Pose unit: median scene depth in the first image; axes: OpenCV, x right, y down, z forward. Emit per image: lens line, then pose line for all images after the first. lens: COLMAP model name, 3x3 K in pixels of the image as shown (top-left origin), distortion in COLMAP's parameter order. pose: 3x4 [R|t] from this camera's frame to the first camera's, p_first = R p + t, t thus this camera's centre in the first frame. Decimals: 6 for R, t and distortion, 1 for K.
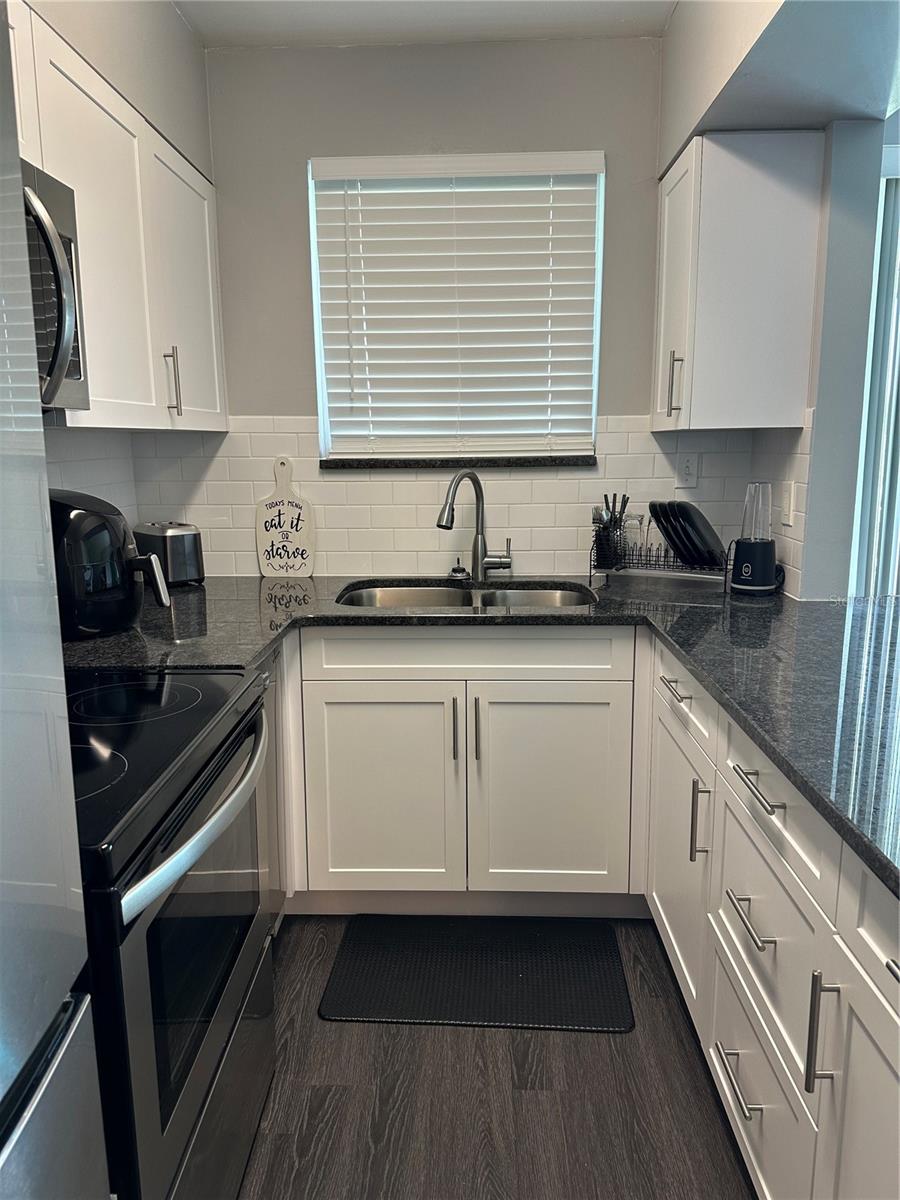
lens RADIAL K [[842.7, 0, 441.6], [0, 842.7, 600.9], [0, 0, 1]] dist [0.085030, -0.118234]
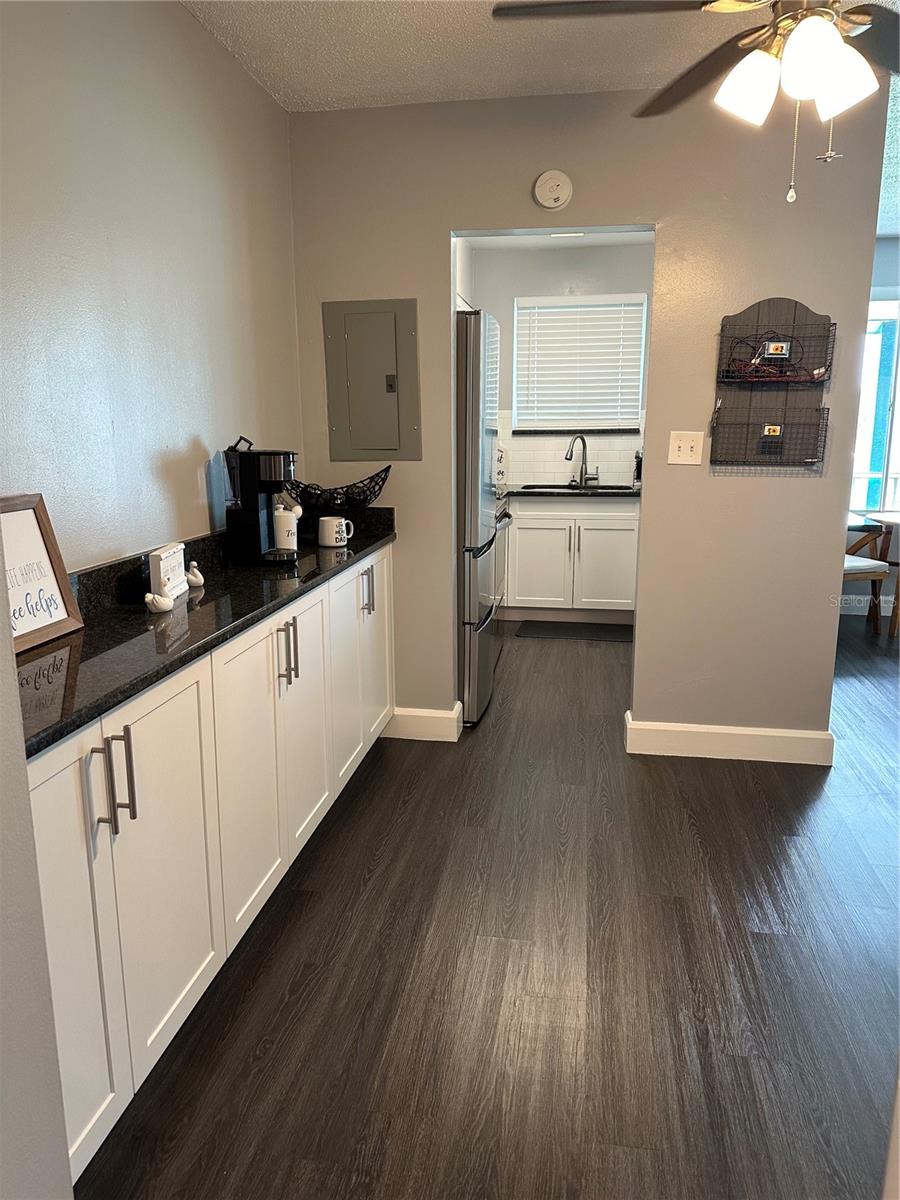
lens RADIAL K [[842.7, 0, 432.2], [0, 842.7, 610.1], [0, 0, 1]] dist [0.085030, -0.118234]
pose [[0.989947, 0.036344, -0.136690, -0.032904], [-0.031852, 0.998883, 0.034904, 0.249647], [0.137806, -0.030199, 0.989999, -1.326585]]
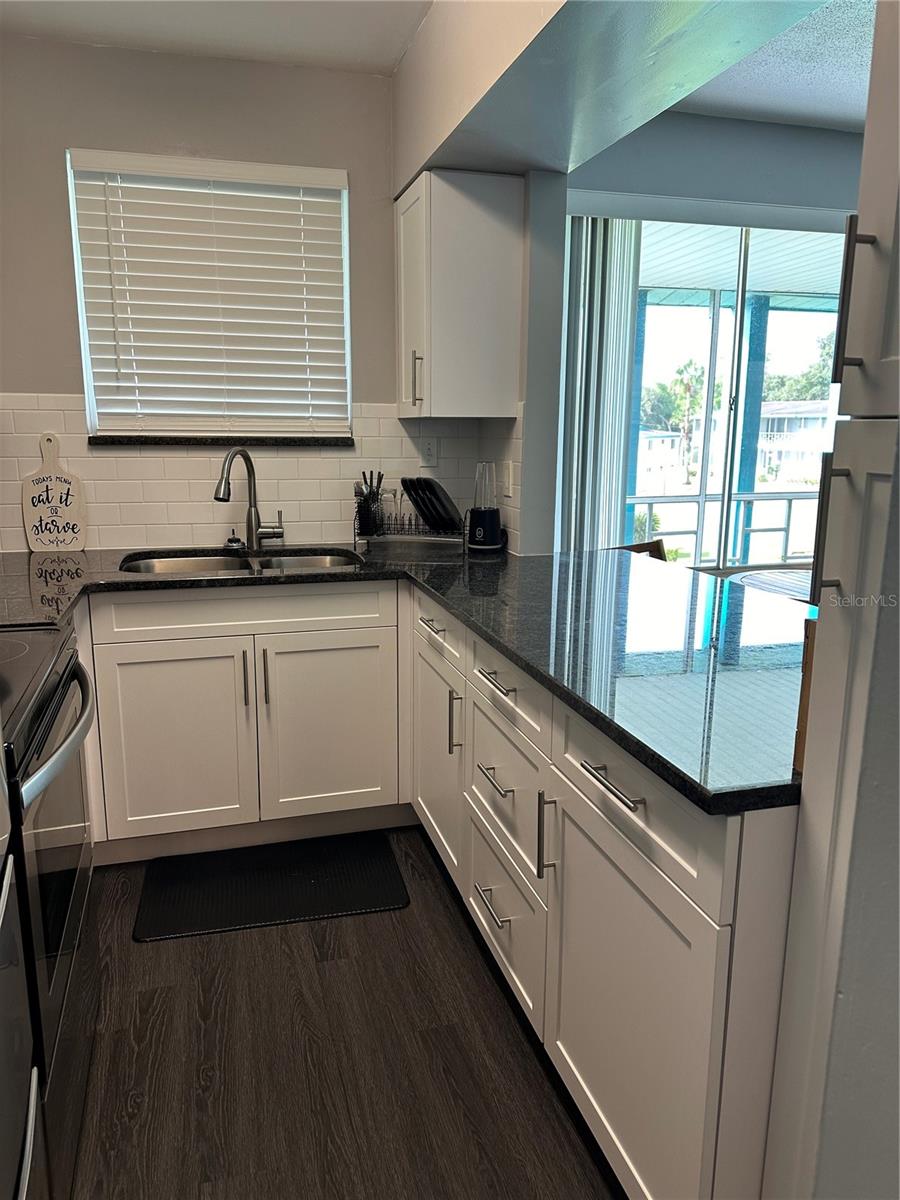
lens RADIAL K [[842.7, 0, 453.3], [0, 842.7, 600.4], [0, 0, 1]] dist [0.085030, -0.118234]
pose [[0.948683, -0.047348, 0.312664, -0.060315], [0.042231, 0.998840, 0.023121, 0.029499], [-0.313396, -0.008731, 0.949582, -0.139719]]
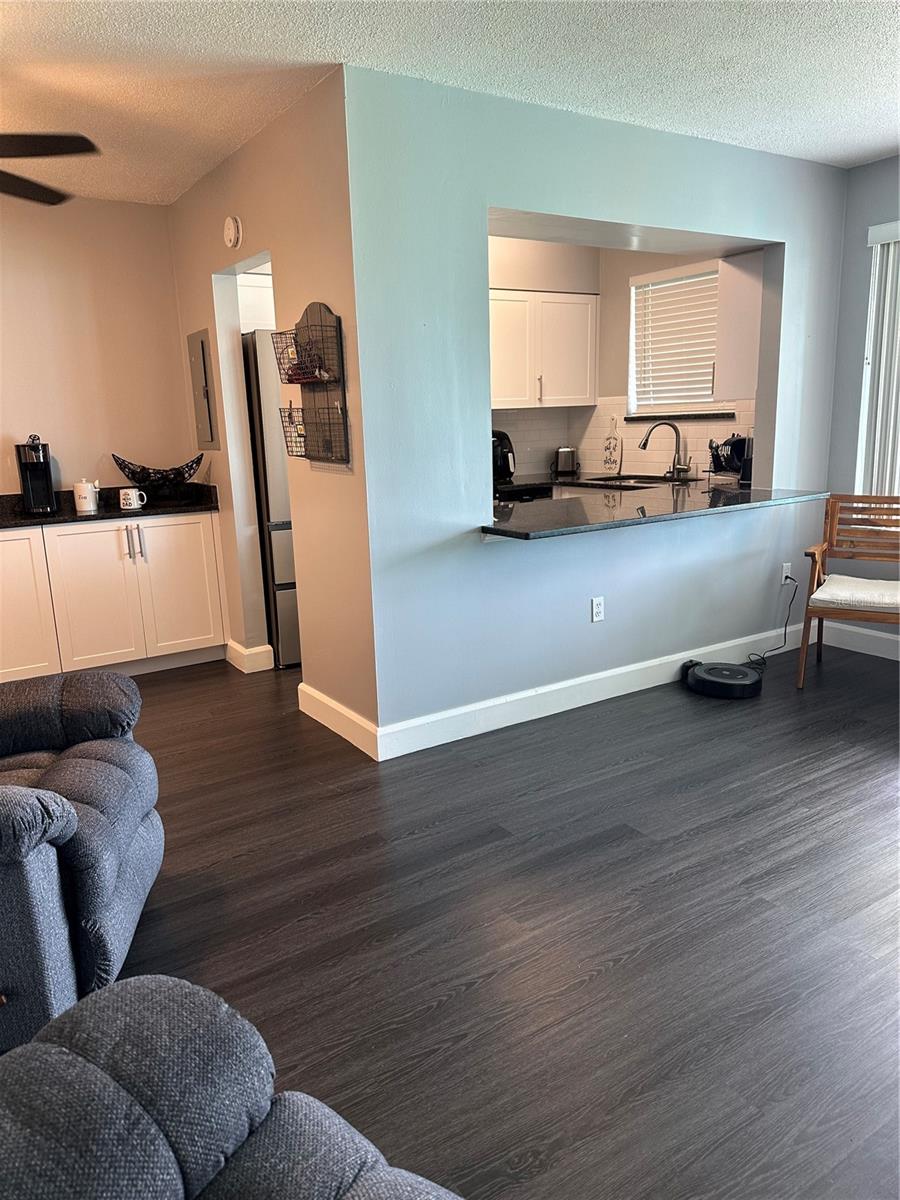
lens RADIAL K [[842.7, 0, 432.5], [0, 842.7, 602.1], [0, 0, 1]] dist [0.085030, -0.118234]
pose [[0.561545, 0.166406, -0.810541, 1.471063], [-0.126763, 0.985307, 0.114464, 0.113448], [0.817679, 0.038470, 0.574388, -0.630234]]
